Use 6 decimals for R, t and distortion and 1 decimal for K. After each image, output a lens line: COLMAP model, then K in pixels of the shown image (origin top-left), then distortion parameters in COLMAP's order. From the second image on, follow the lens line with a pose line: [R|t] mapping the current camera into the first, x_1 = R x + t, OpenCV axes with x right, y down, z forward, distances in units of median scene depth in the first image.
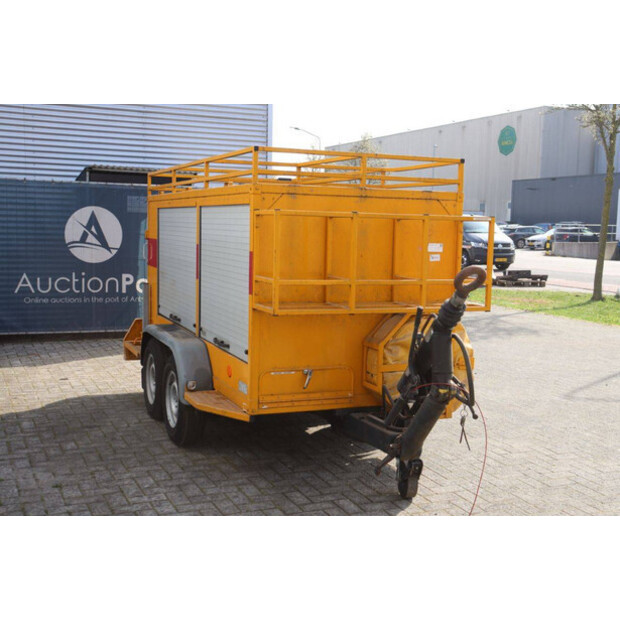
lens RADIAL K [[806.9, 0, 307.8], [0, 806.9, 307.3], [0, 0, 1]] dist [-0.026377, 0.316061]
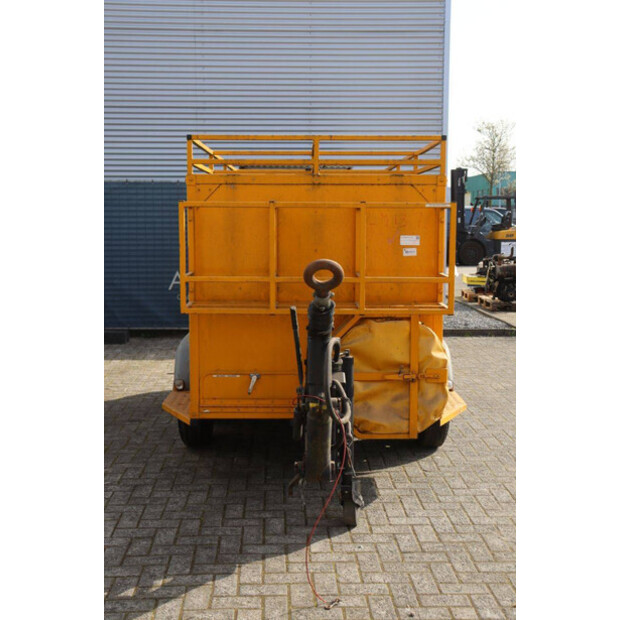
lens RADIAL K [[806.9, 0, 307.8], [0, 806.9, 307.3], [0, 0, 1]] dist [-0.026377, 0.316061]
pose [[0.933783, 0.018724, -0.357349, 0.333003], [-0.018968, 0.999816, 0.002822, -0.002173], [0.357336, 0.004143, 0.933967, 0.137968]]
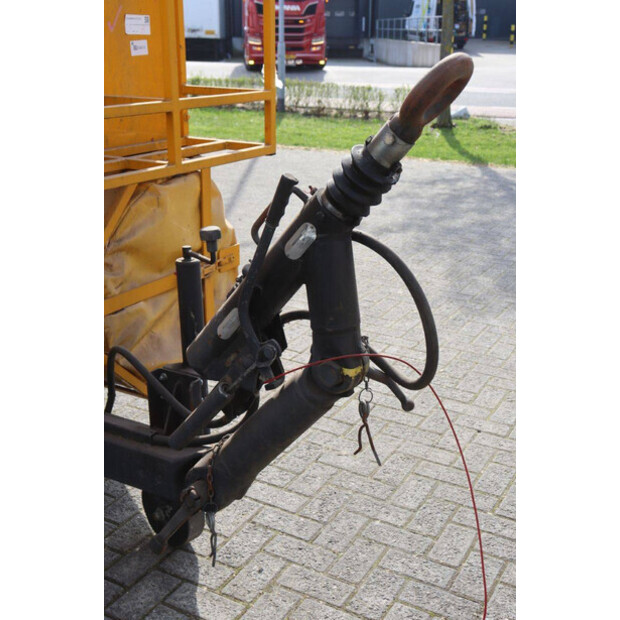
lens RADIAL K [[806.9, 0, 307.8], [0, 806.9, 307.3], [0, 0, 1]] dist [-0.026377, 0.316061]
pose [[0.791663, -0.209809, 0.573802, -0.062084], [0.067038, 0.963345, 0.259754, -0.028616], [-0.607268, -0.167171, 0.776710, 0.496911]]
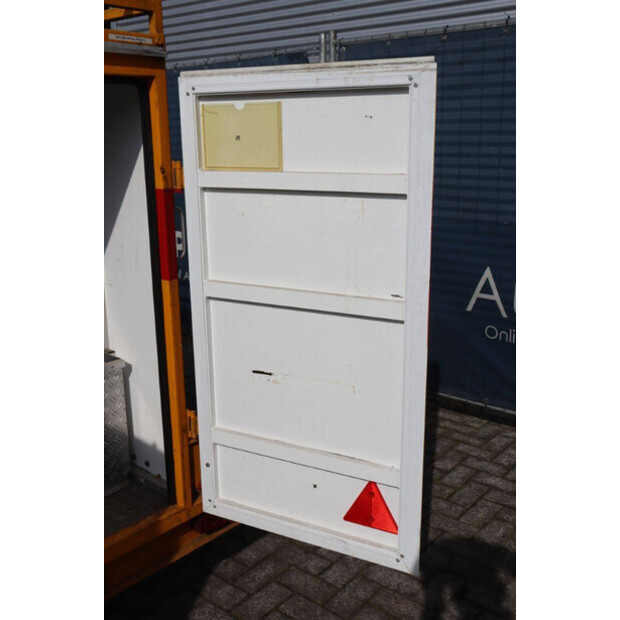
lens RADIAL K [[686.2, 0, 310.0], [0, 686.2, 310.0], [0, 0, 1]] dist [0.000526, 0.002873]
pose [[-0.894629, 0.101657, -0.435092, -0.210996], [-0.054167, 0.941916, 0.331451, -0.205776], [0.443515, 0.320093, -0.837159, 1.978368]]
